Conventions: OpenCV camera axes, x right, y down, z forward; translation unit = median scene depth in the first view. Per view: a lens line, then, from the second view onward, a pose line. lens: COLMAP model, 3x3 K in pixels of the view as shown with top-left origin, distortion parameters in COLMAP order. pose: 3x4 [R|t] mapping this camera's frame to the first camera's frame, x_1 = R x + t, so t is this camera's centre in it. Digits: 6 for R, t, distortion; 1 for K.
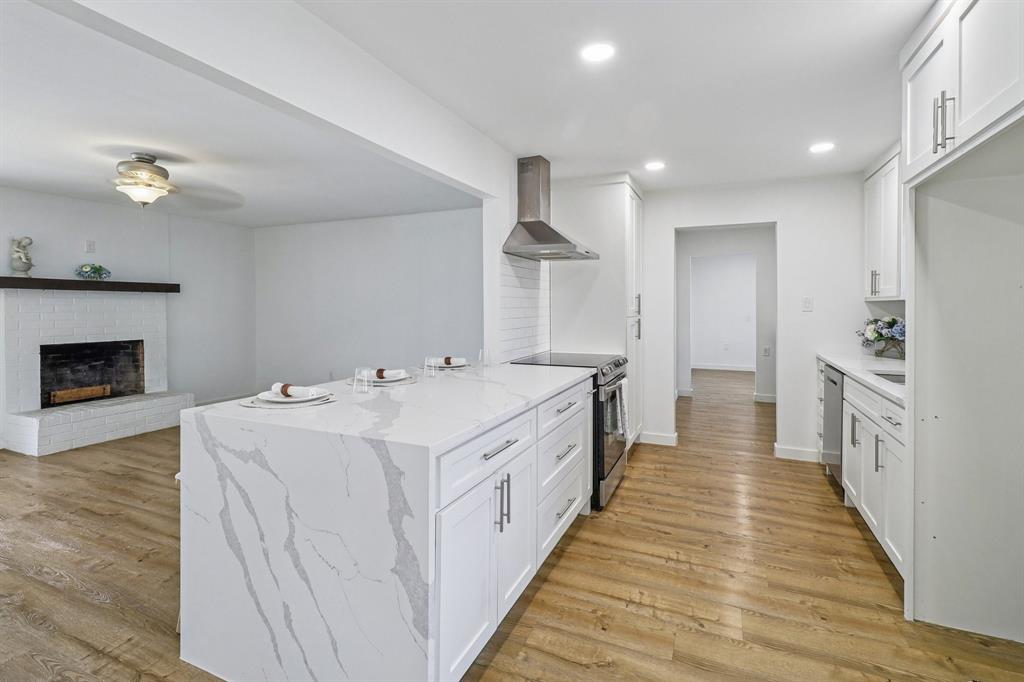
lens RADIAL K [[478.5, 0, 509.5], [0, 478.5, 313.2], [0, 0, 1]] dist [-0.001178, -0.000300]
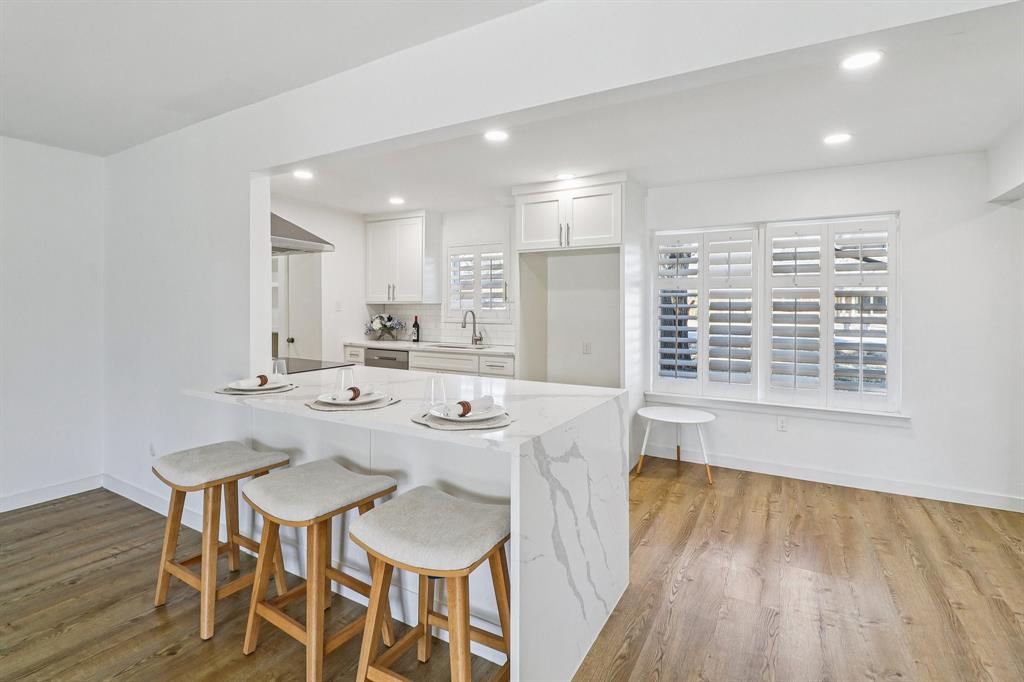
lens RADIAL K [[478.5, 0, 509.5], [0, 478.5, 313.2], [0, 0, 1]] dist [-0.001178, -0.000300]
pose [[0.100972, -0.009087, 0.994848, -1.819066], [0.010947, 0.999908, 0.008022, -0.011539], [-0.994829, 0.010081, 0.101062, 1.186495]]
